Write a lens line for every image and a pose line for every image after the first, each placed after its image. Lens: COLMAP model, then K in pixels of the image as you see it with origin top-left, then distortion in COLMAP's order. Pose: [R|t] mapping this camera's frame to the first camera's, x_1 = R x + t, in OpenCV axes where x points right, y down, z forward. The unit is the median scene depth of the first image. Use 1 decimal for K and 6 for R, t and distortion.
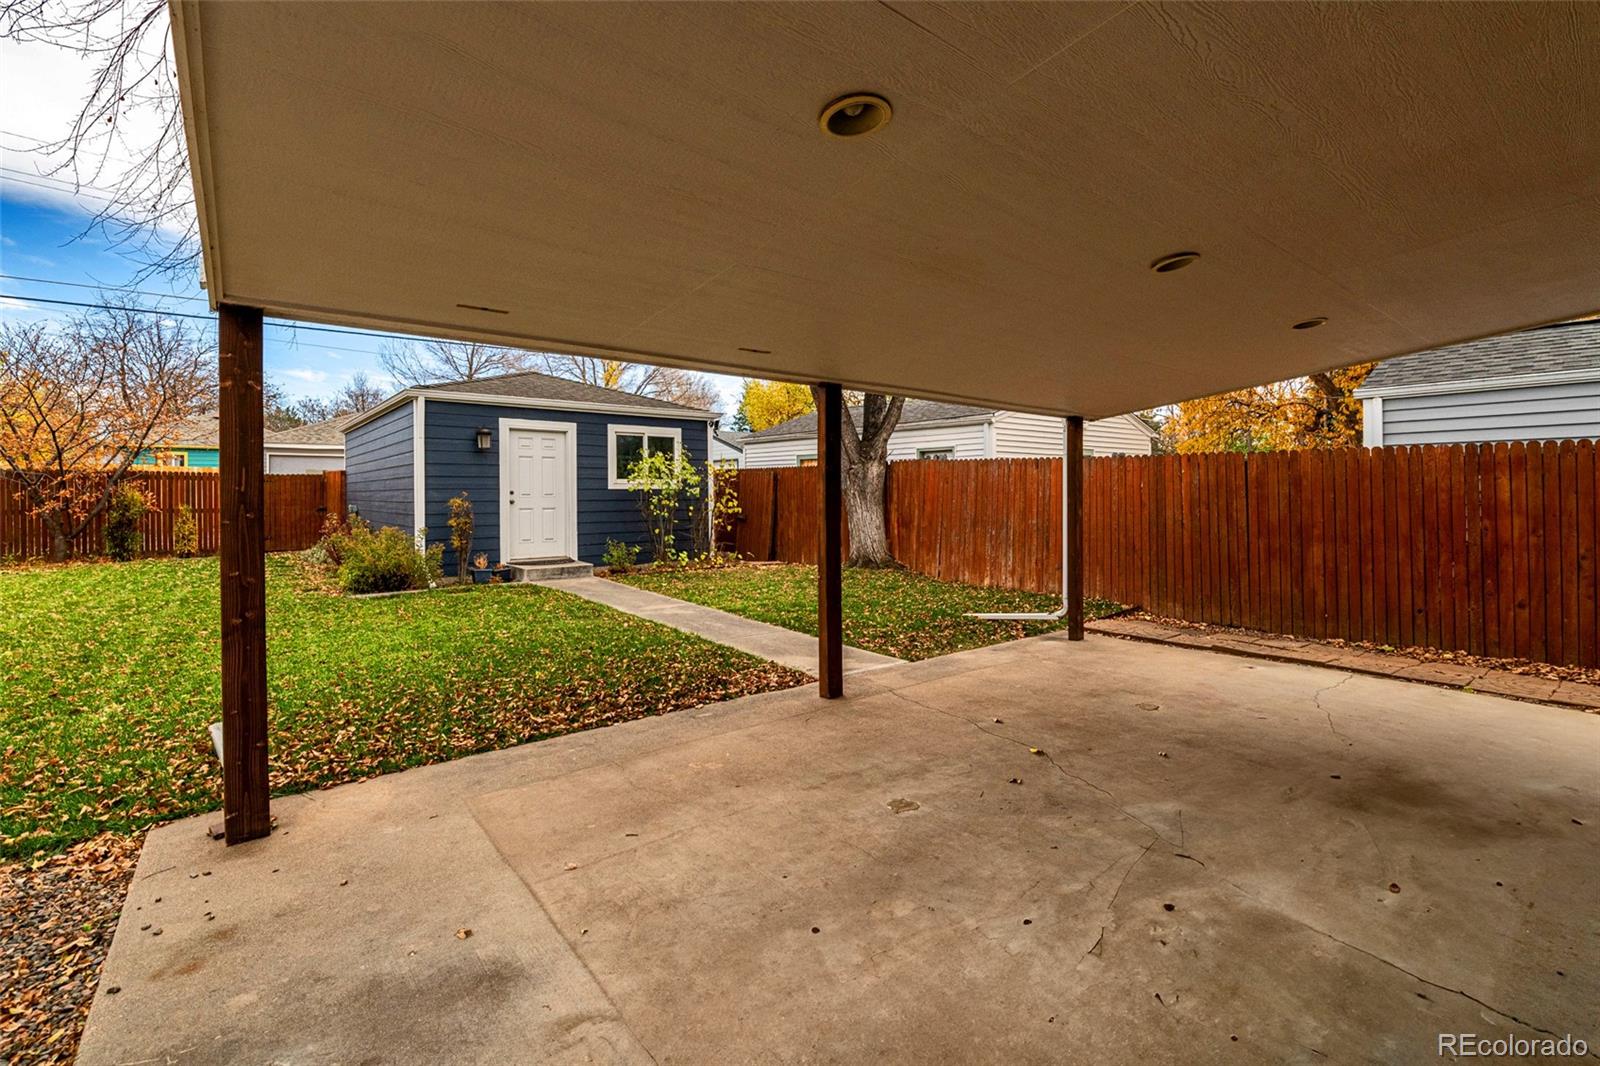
lens RADIAL K [[705.2, 0, 804.3], [0, 705.2, 491.1], [0, 0, 1]] dist [-0.002654, -0.000219]
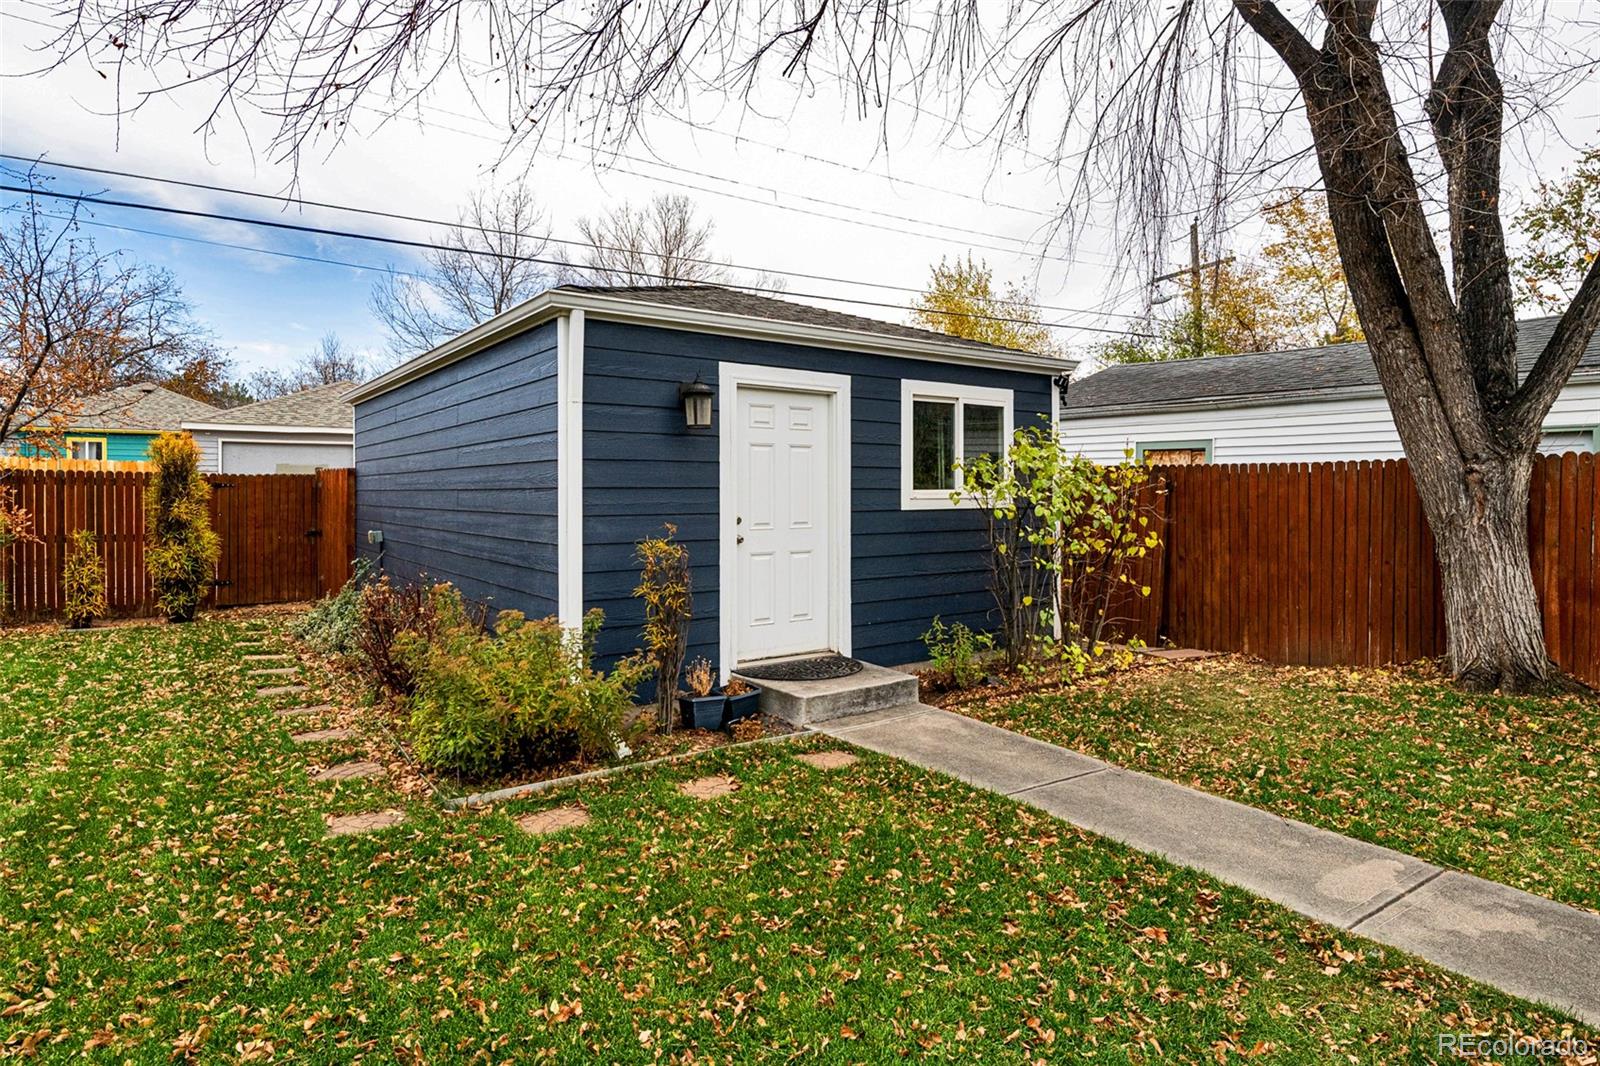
lens RADIAL K [[877.4, 0, 804.7], [0, 877.4, 487.2], [0, 0, 1]] dist [0.023354, -0.000083]
pose [[0.998134, 0.002565, -0.061012, -0.317806], [-0.002635, 0.999996, -0.001063, -0.018883], [0.061009, 0.001222, 0.998136, 0.394030]]
